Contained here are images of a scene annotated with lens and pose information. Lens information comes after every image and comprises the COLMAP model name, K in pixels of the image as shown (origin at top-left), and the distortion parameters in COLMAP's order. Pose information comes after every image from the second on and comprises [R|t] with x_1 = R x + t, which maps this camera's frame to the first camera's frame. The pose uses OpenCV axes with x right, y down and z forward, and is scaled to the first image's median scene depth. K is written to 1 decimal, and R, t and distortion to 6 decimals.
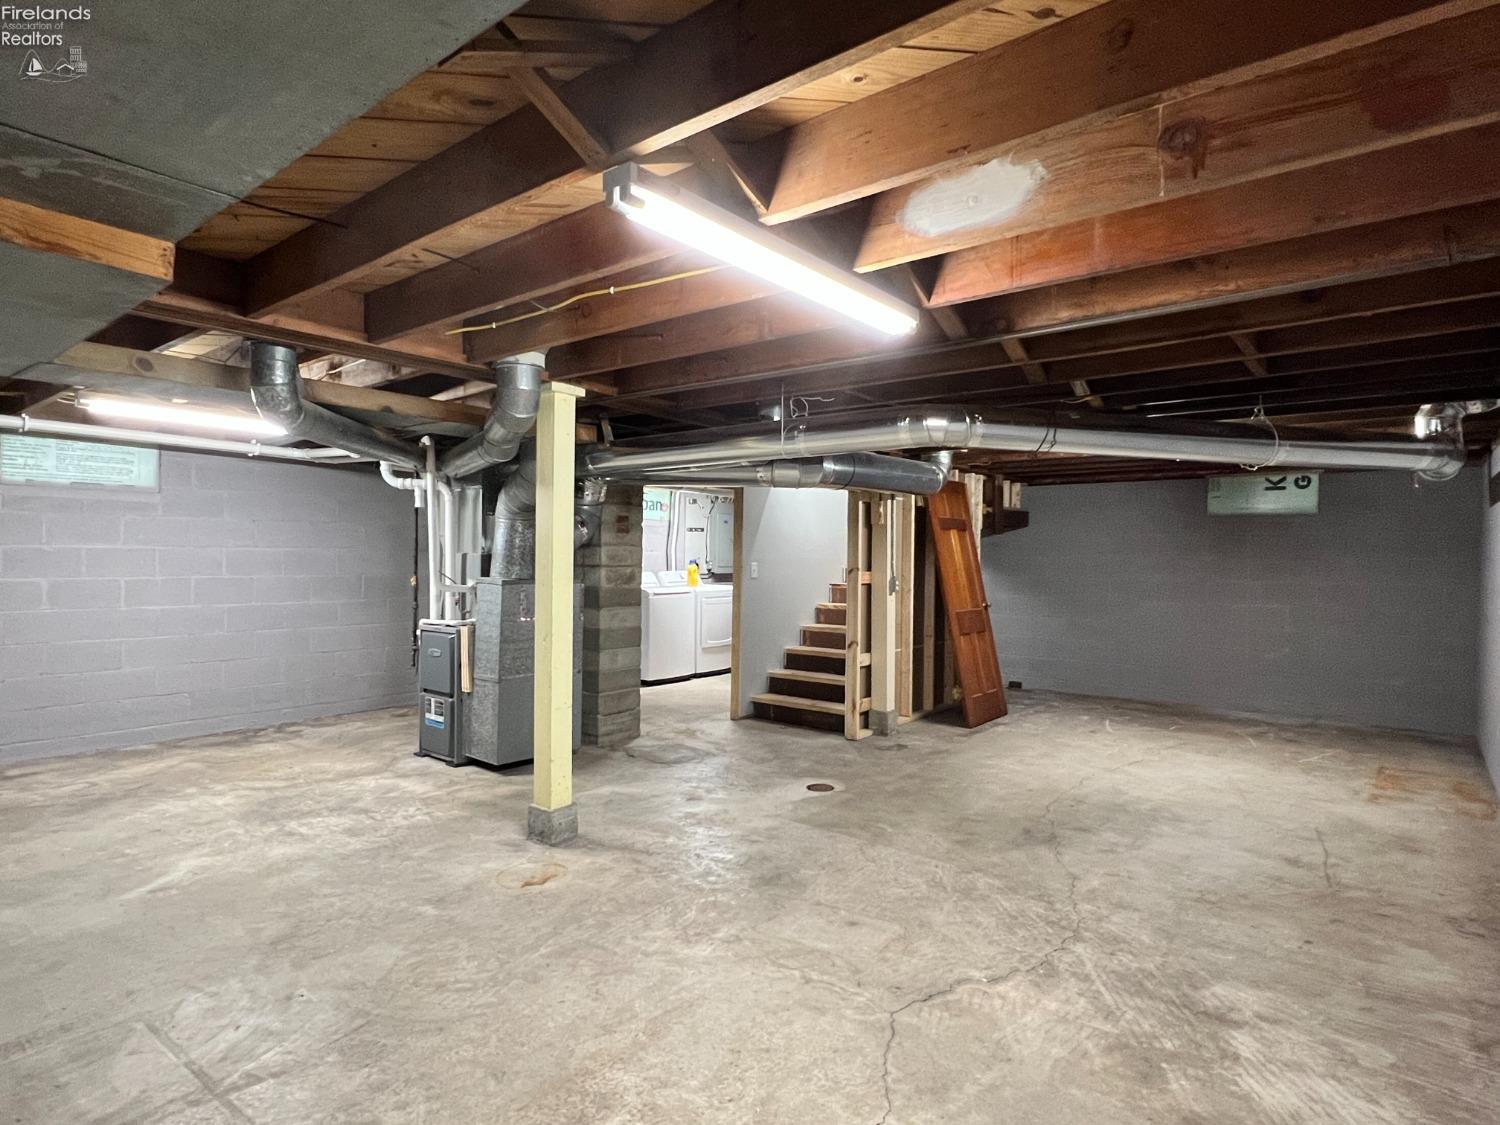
lens RADIAL K [[833.1, 0, 747.6], [0, 833.1, 562.2], [0, 0, 1]] dist [-0.005780, 0.000690]
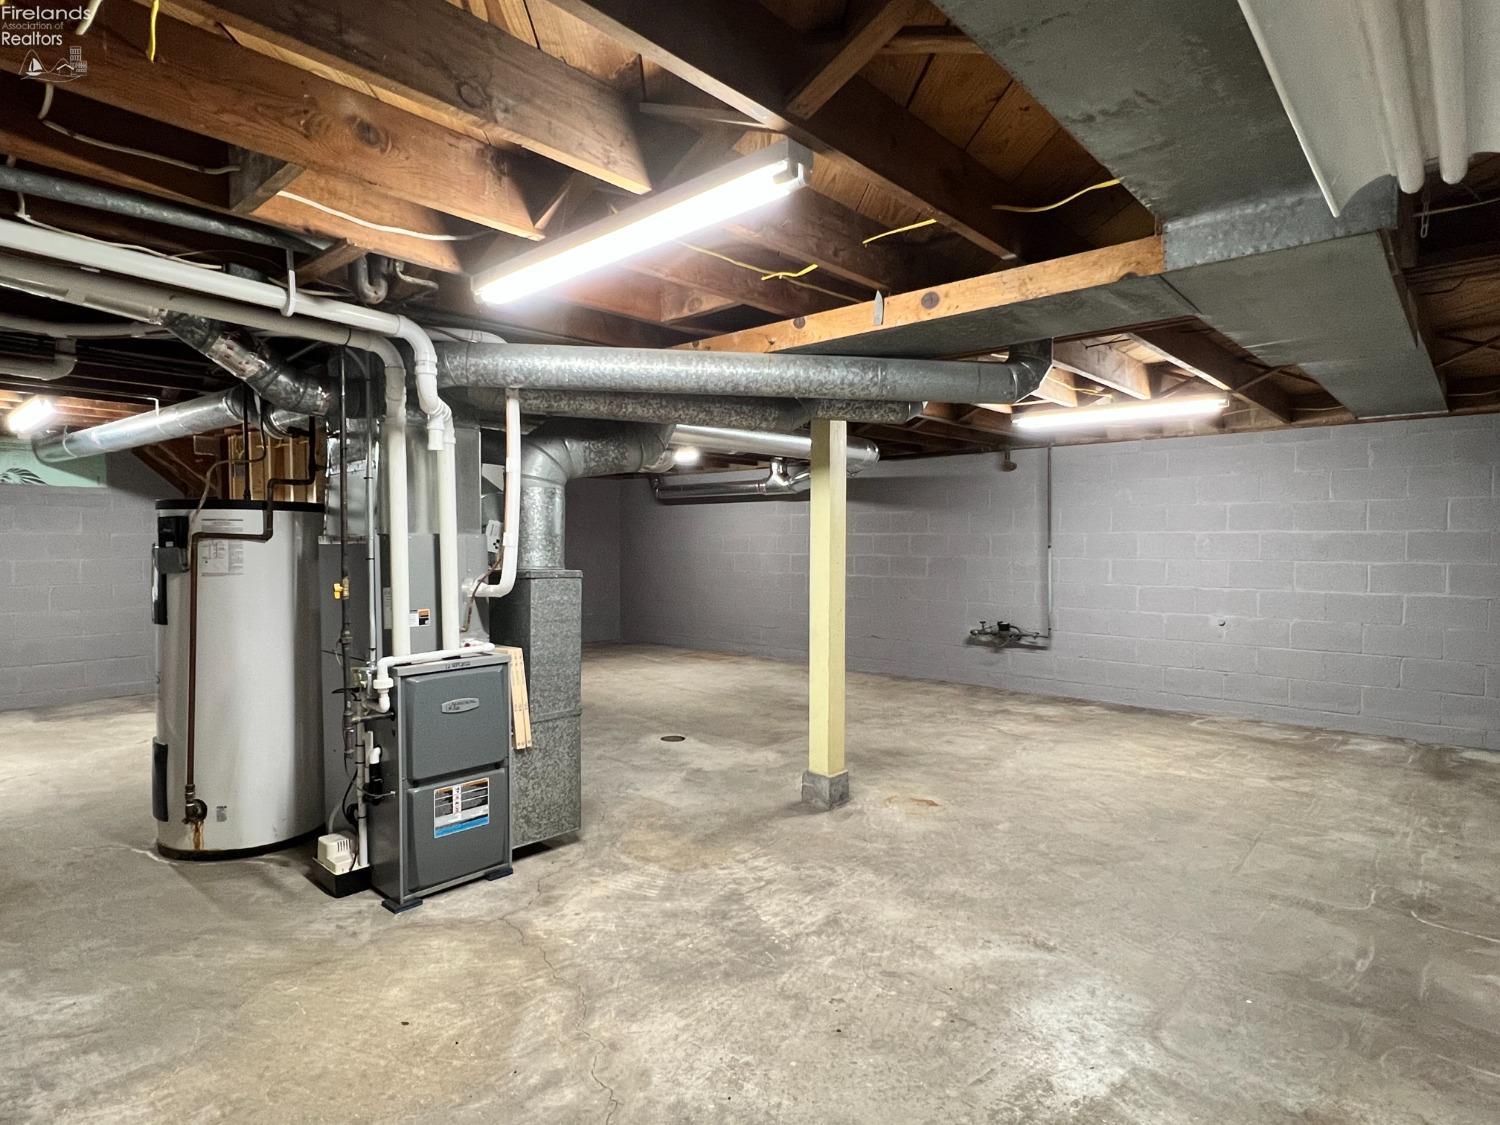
lens RADIAL K [[833.1, 0, 747.8], [0, 833.1, 557.6], [0, 0, 1]] dist [-0.005780, 0.000690]
pose [[0.046500, -0.035405, 0.998291, -1.169405], [0.011102, 0.999328, 0.034924, -0.015517], [-0.998857, 0.009459, 0.046862, 0.956840]]
